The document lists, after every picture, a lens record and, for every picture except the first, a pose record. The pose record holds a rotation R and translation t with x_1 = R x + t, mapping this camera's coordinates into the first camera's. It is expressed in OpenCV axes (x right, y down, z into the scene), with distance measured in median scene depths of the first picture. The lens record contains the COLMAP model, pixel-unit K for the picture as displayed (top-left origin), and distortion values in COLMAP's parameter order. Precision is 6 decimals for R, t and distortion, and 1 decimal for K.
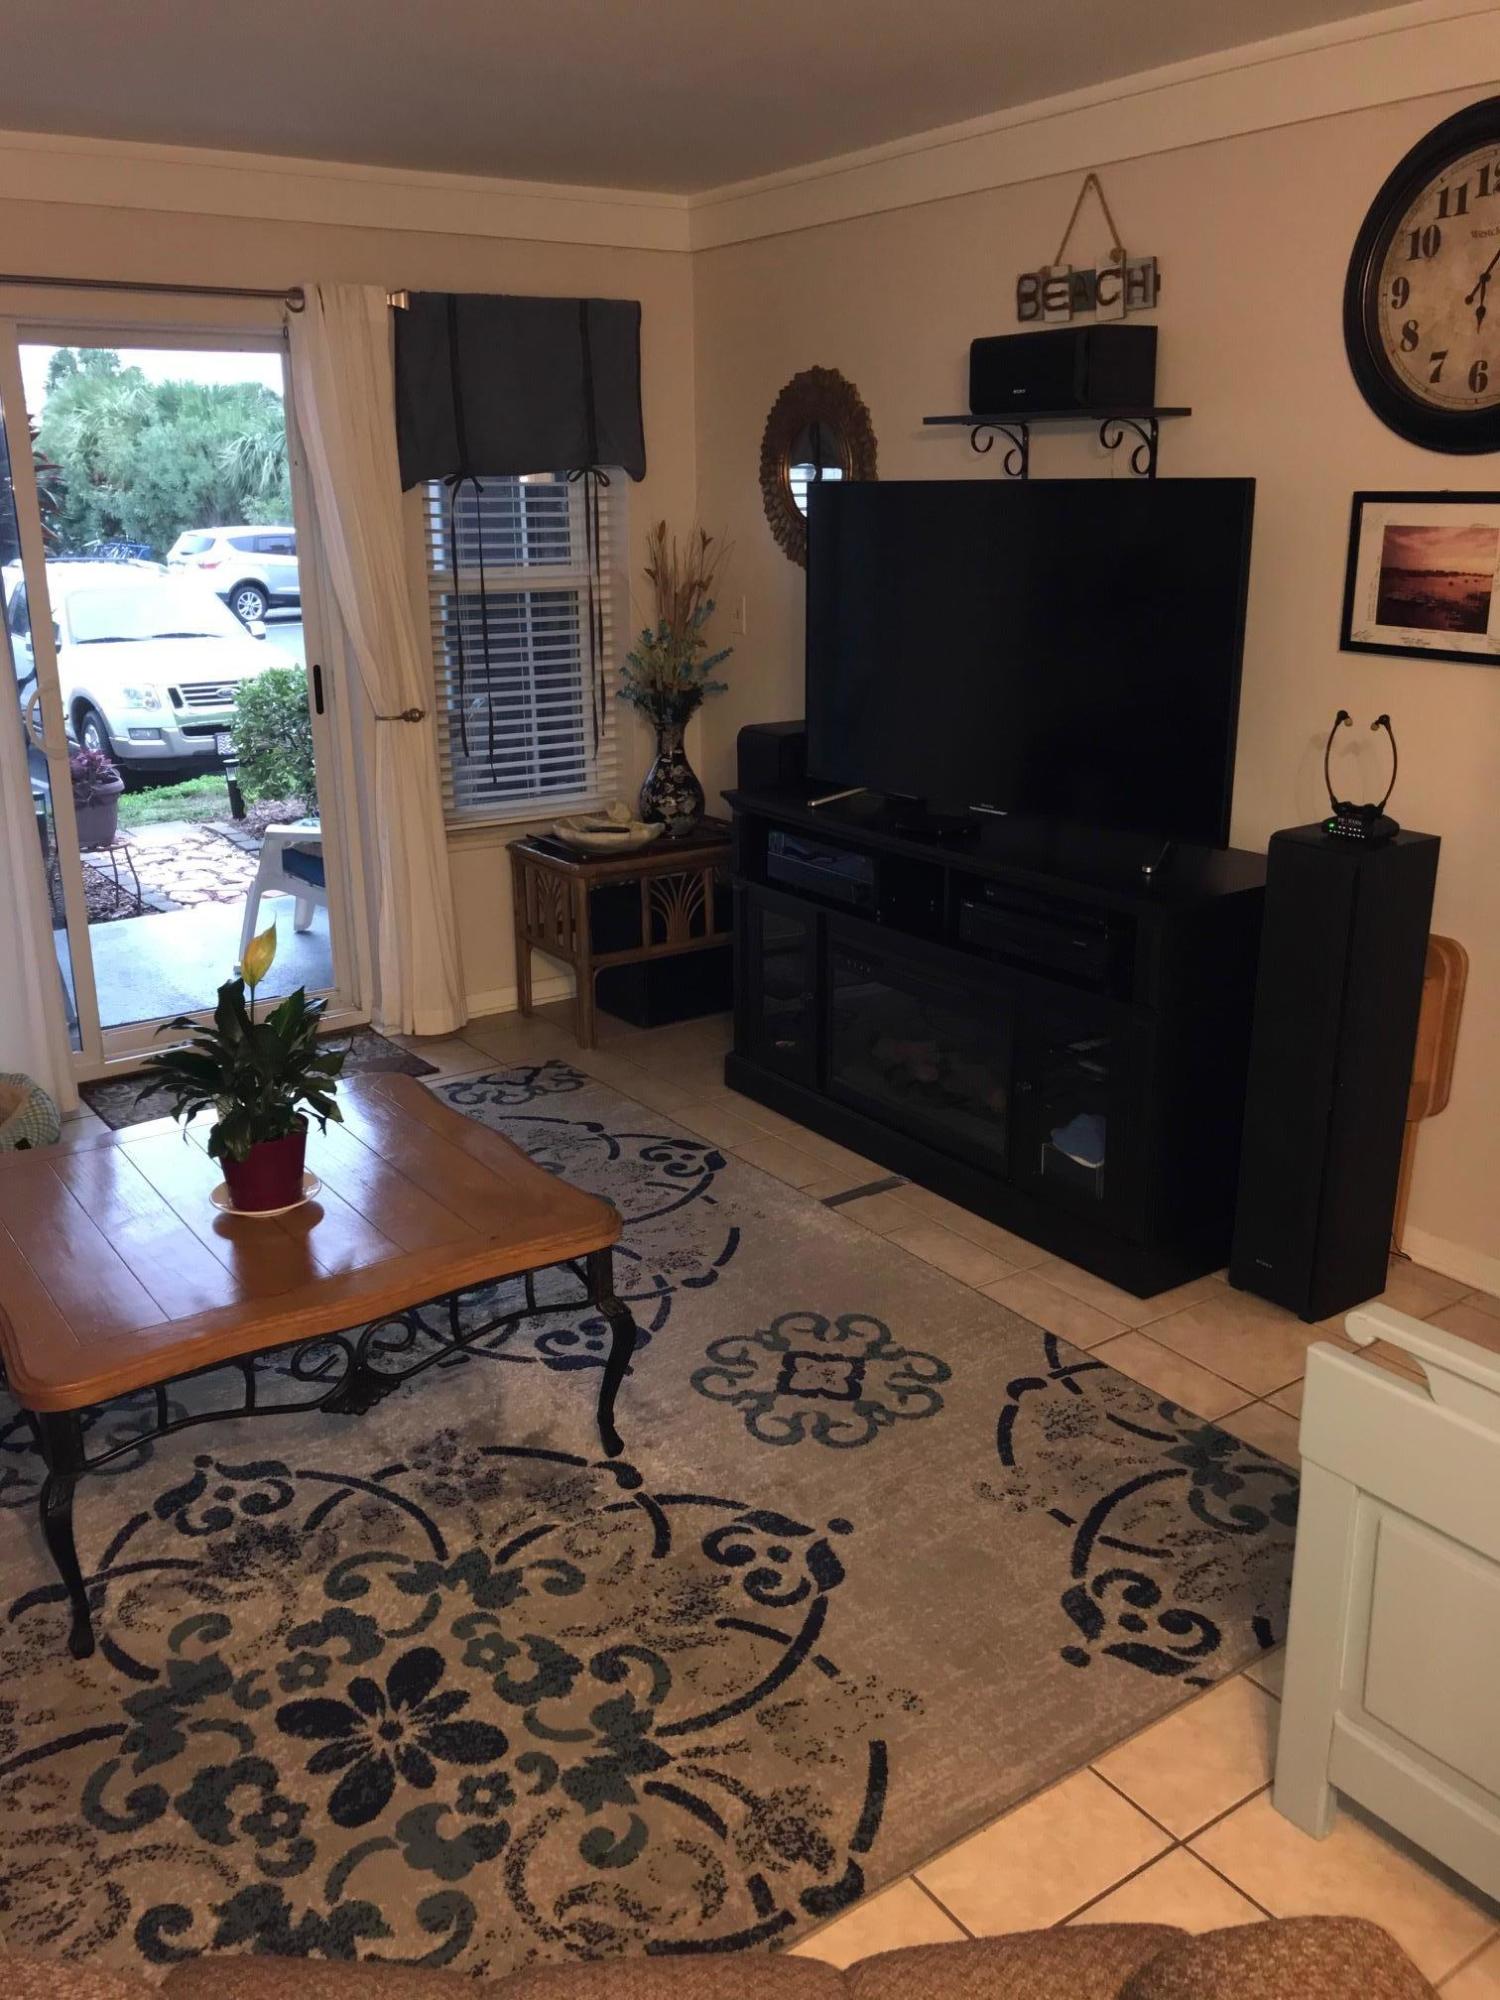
lens RADIAL K [[1661.9, 0, 750.0], [0, 1661.9, 1000.0], [0, 0, 1]] dist [0.060462, -0.208960]
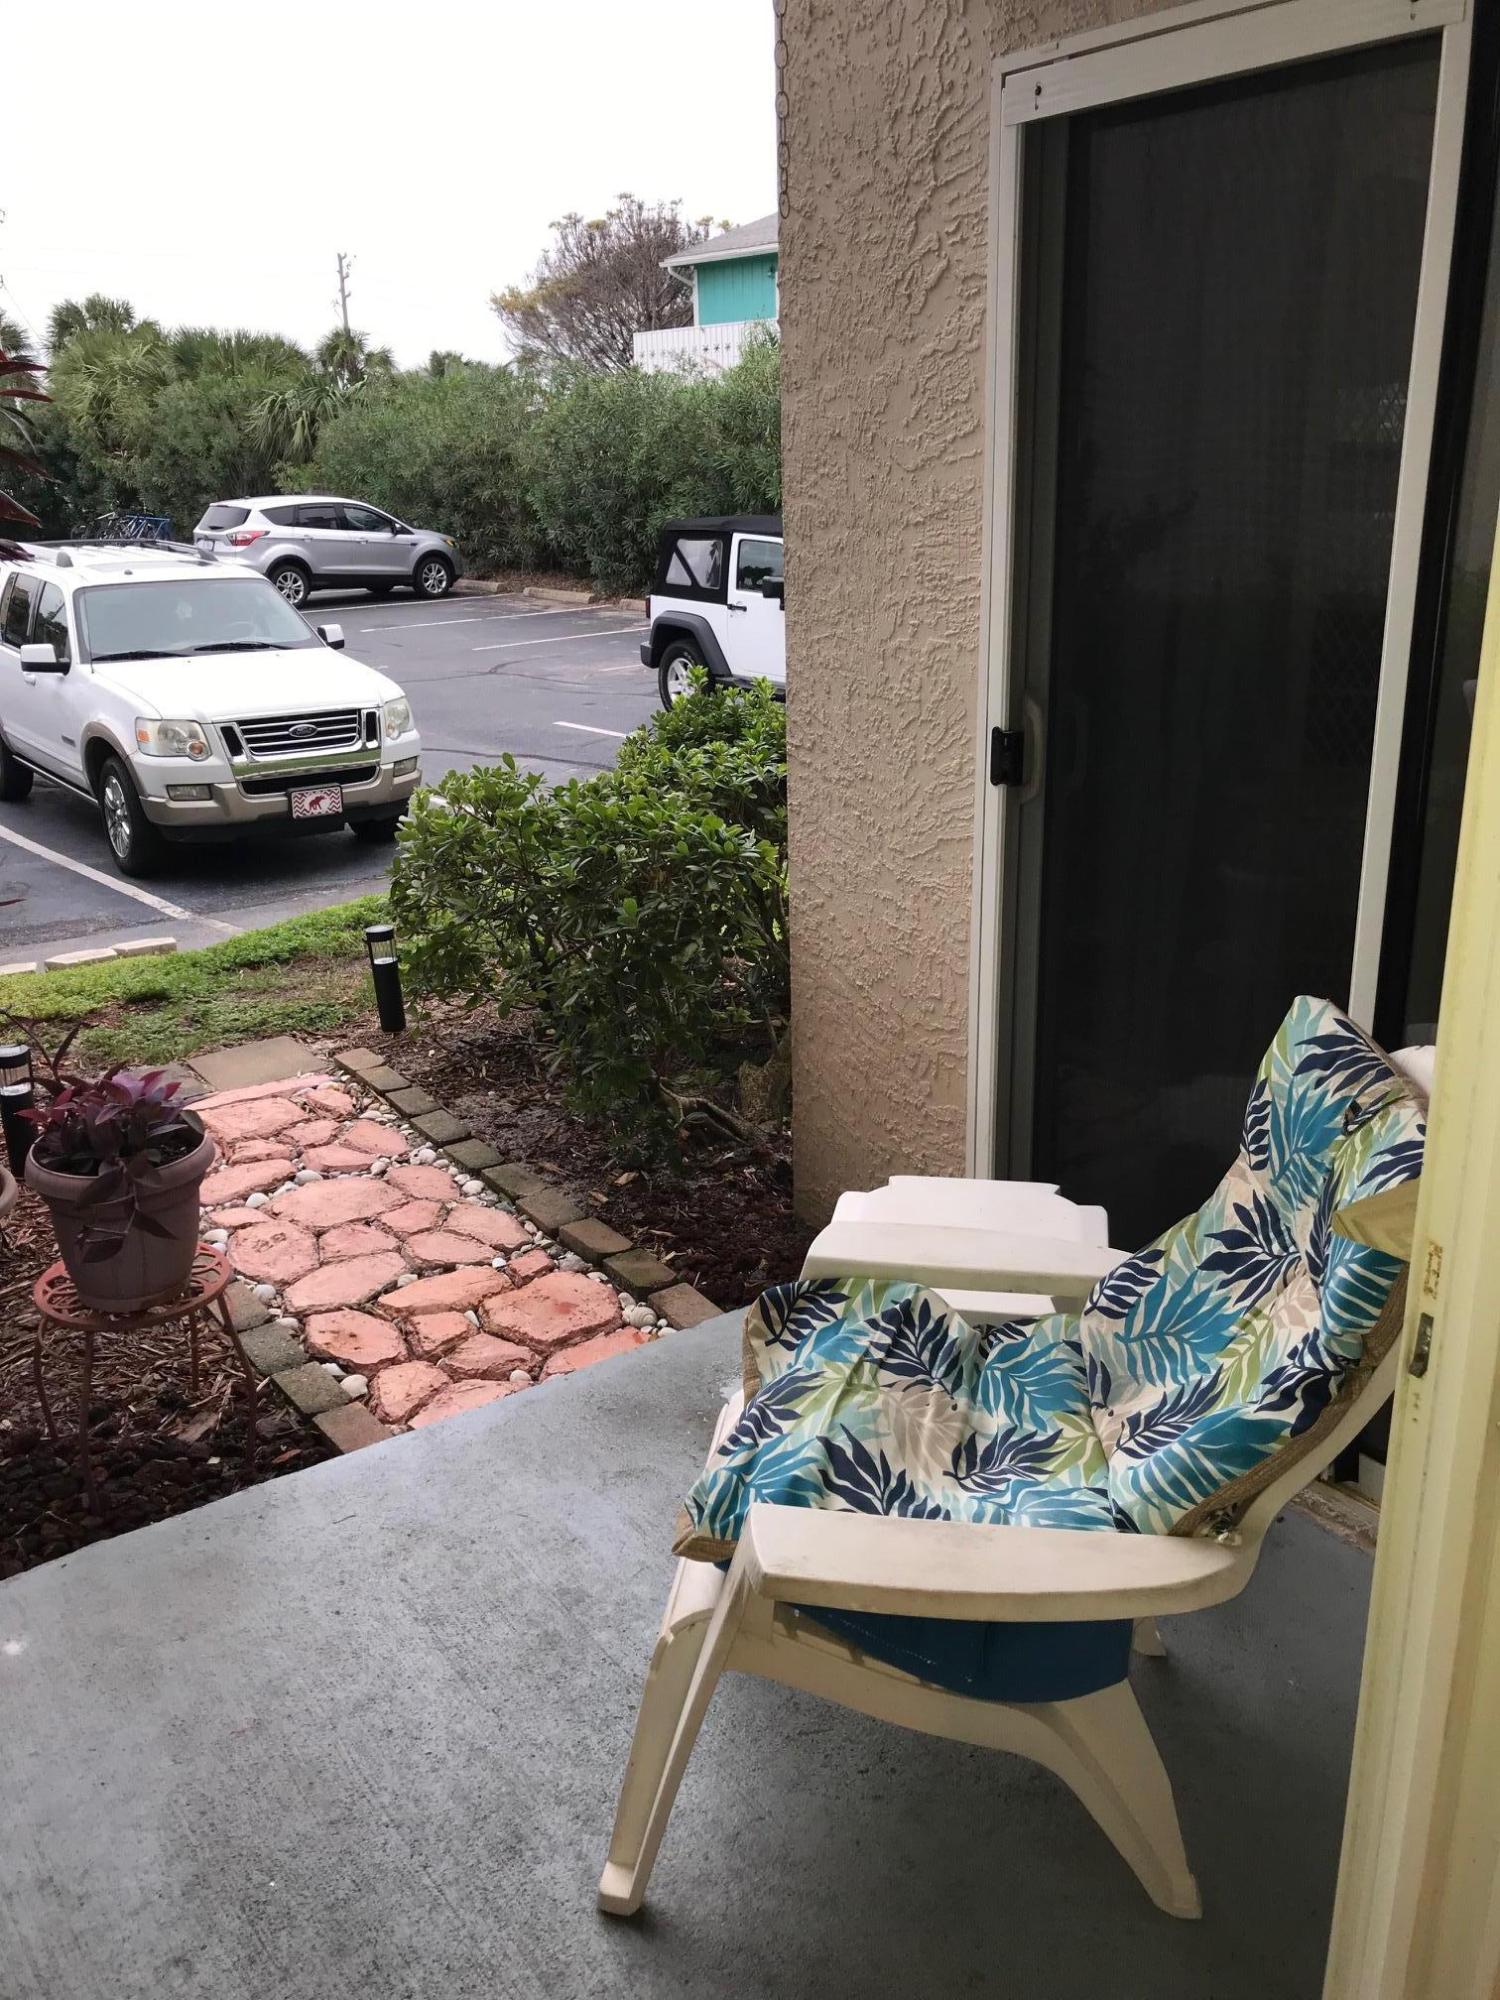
lens RADIAL K [[1644.3, 0, 752.6], [0, 1644.3, 1044.0], [0, 0, 1]] dist [-0.033235, -0.003820]
pose [[0.999983, -0.004011, -0.004200, -0.042179], [0.004209, 0.998832, 0.048127, -0.029322], [0.004002, -0.048144, 0.998832, 0.105576]]
